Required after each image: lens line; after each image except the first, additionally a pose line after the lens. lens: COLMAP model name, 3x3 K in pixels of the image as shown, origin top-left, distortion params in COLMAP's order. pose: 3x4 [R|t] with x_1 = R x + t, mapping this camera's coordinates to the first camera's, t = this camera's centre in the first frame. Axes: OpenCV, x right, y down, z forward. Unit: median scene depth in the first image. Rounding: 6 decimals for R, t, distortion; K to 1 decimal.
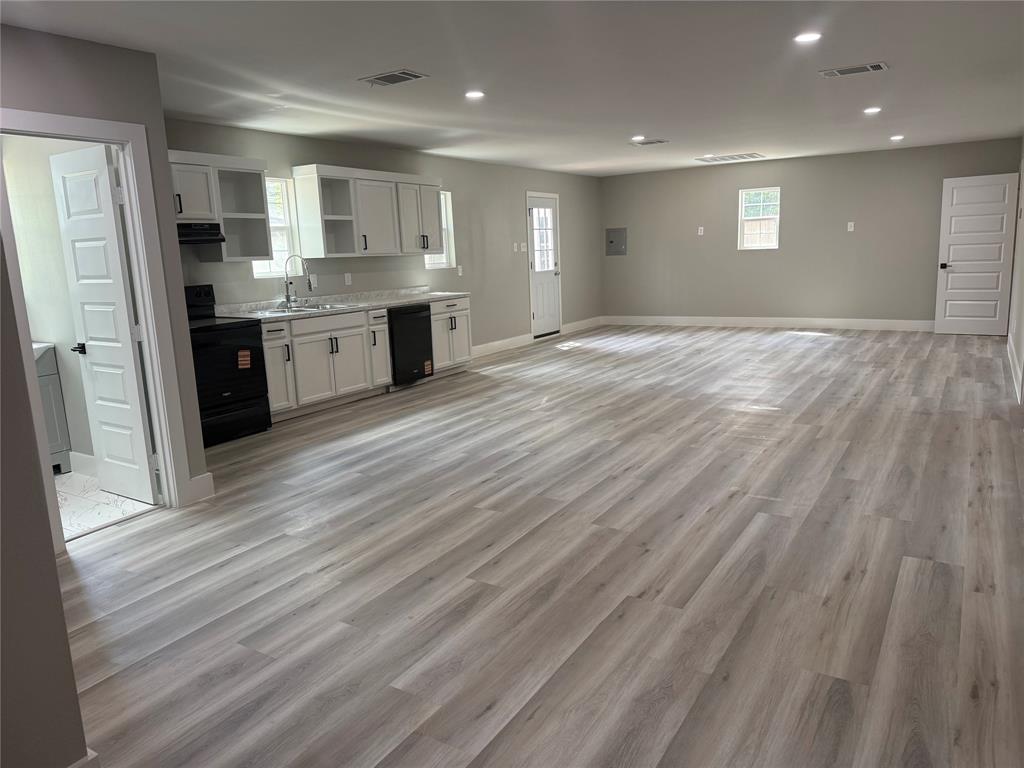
lens RADIAL K [[717.6, 0, 511.7], [0, 717.6, 395.2], [0, 0, 1]] dist [0.079130, -0.101134]
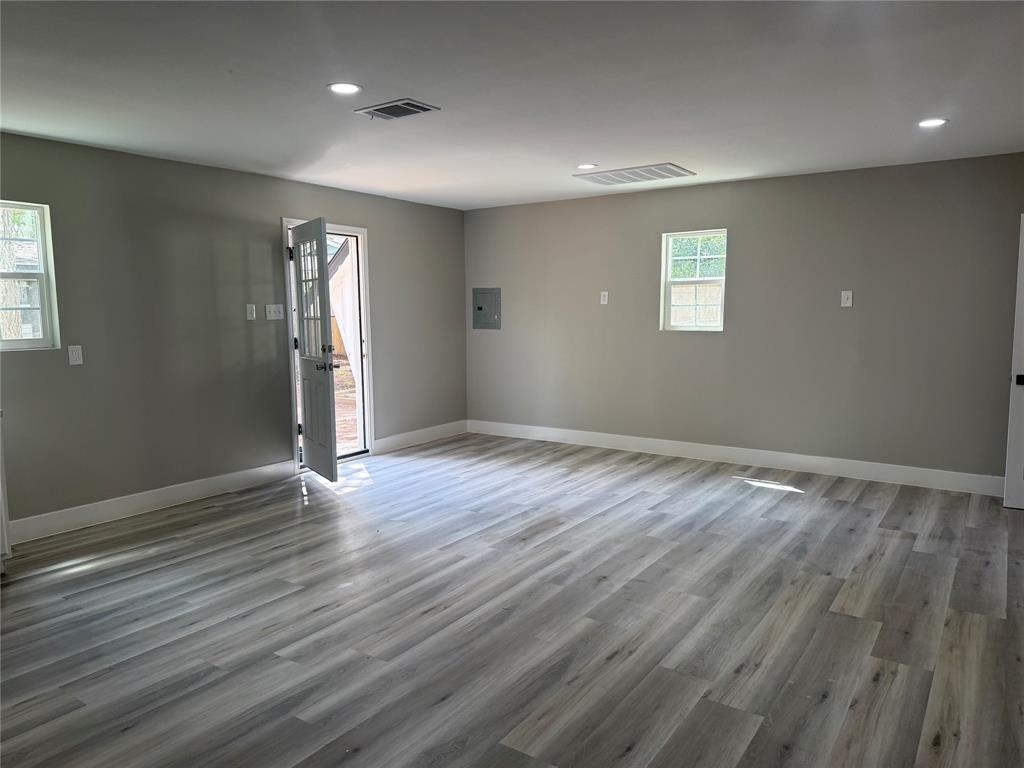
lens RADIAL K [[717.6, 0, 522.7], [0, 717.6, 382.6], [0, 0, 1]] dist [0.079130, -0.101134]
pose [[0.999210, 0.033663, -0.021100, 0.411019], [-0.035601, 0.994407, -0.099432, -0.181339], [0.017635, 0.100104, 0.994821, 0.785493]]
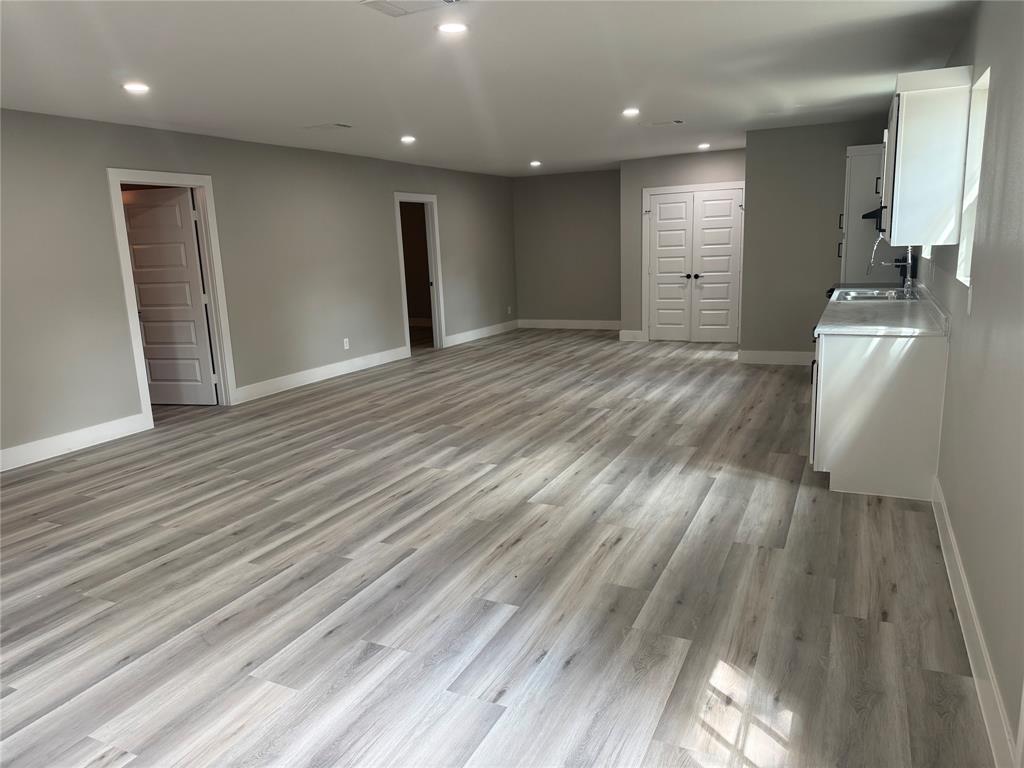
lens RADIAL K [[717.6, 0, 514.4], [0, 717.6, 378.6], [0, 0, 1]] dist [0.079130, -0.101134]
pose [[-0.990389, 0.094187, -0.101287, 0.279050], [0.047920, 0.920614, 0.387523, -0.448294], [0.129746, 0.378945, -0.916279, 2.070354]]
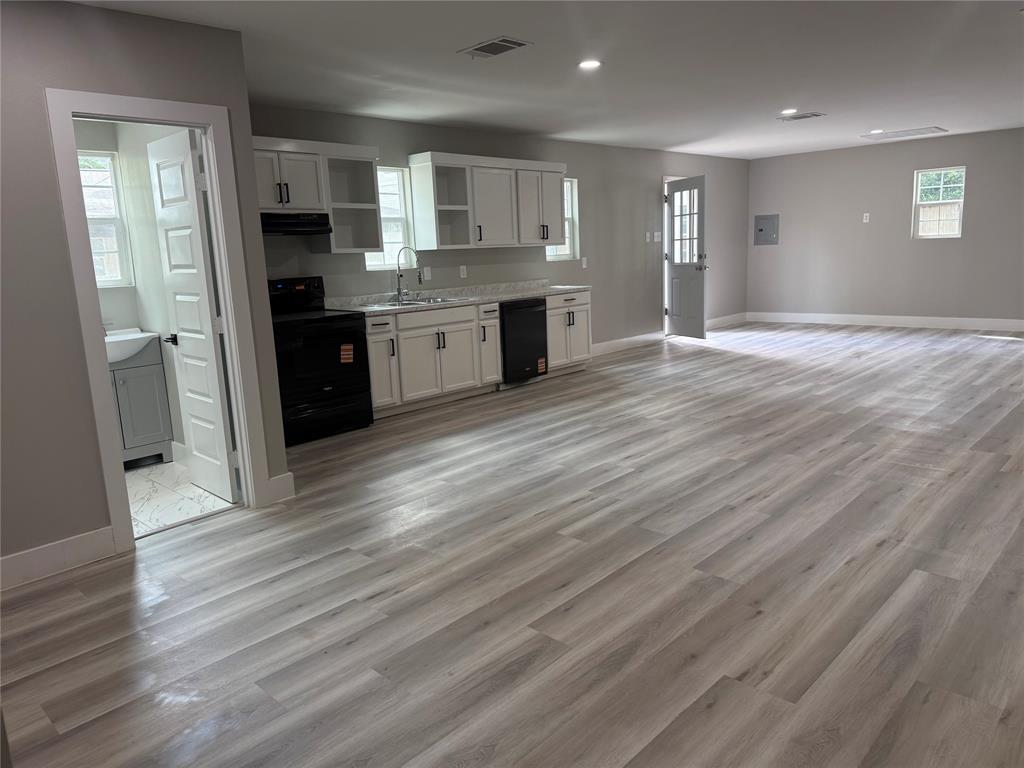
lens RADIAL K [[717.6, 0, 513.0], [0, 717.6, 387.7], [0, 0, 1]] dist [0.079130, -0.101134]
pose [[0.979996, 0.035898, -0.195754, 0.042077], [-0.036270, 0.999341, 0.001684, -0.013520], [0.195685, 0.005450, 0.980652, 0.097724]]
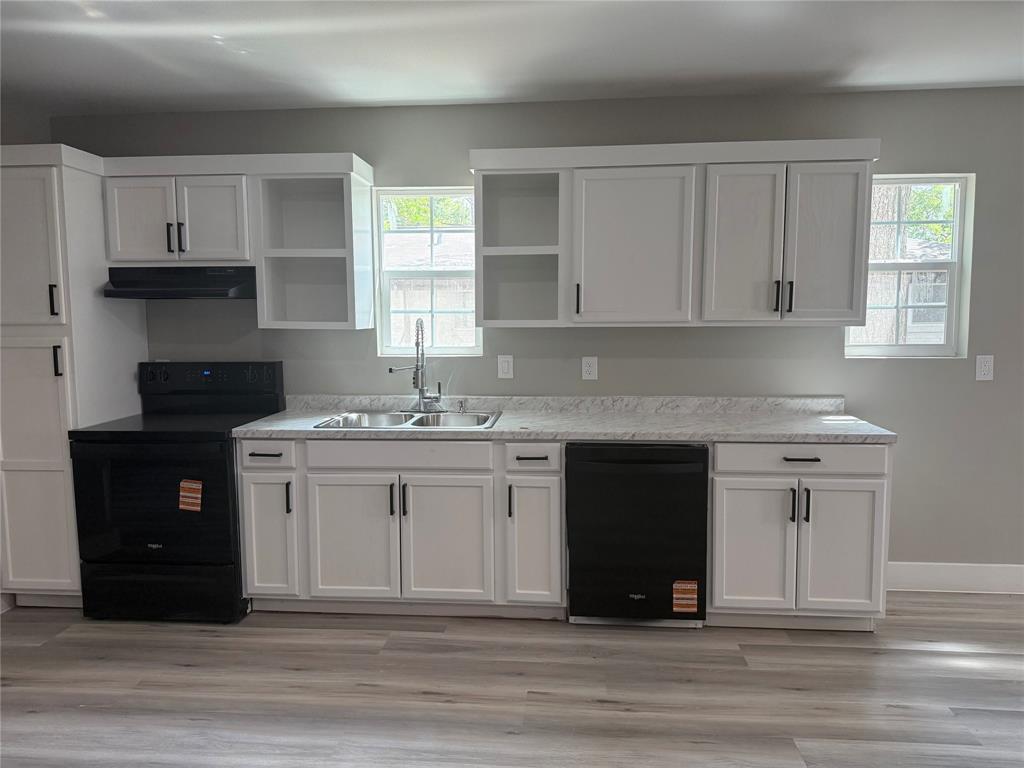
lens RADIAL K [[717.6, 0, 510.1], [0, 717.6, 374.8], [0, 0, 1]] dist [0.079130, -0.101134]
pose [[0.461422, 0.113590, -0.879879, 0.252461], [-0.188816, 0.981621, 0.027706, -0.210497], [0.866855, 0.153351, 0.474390, 0.940073]]
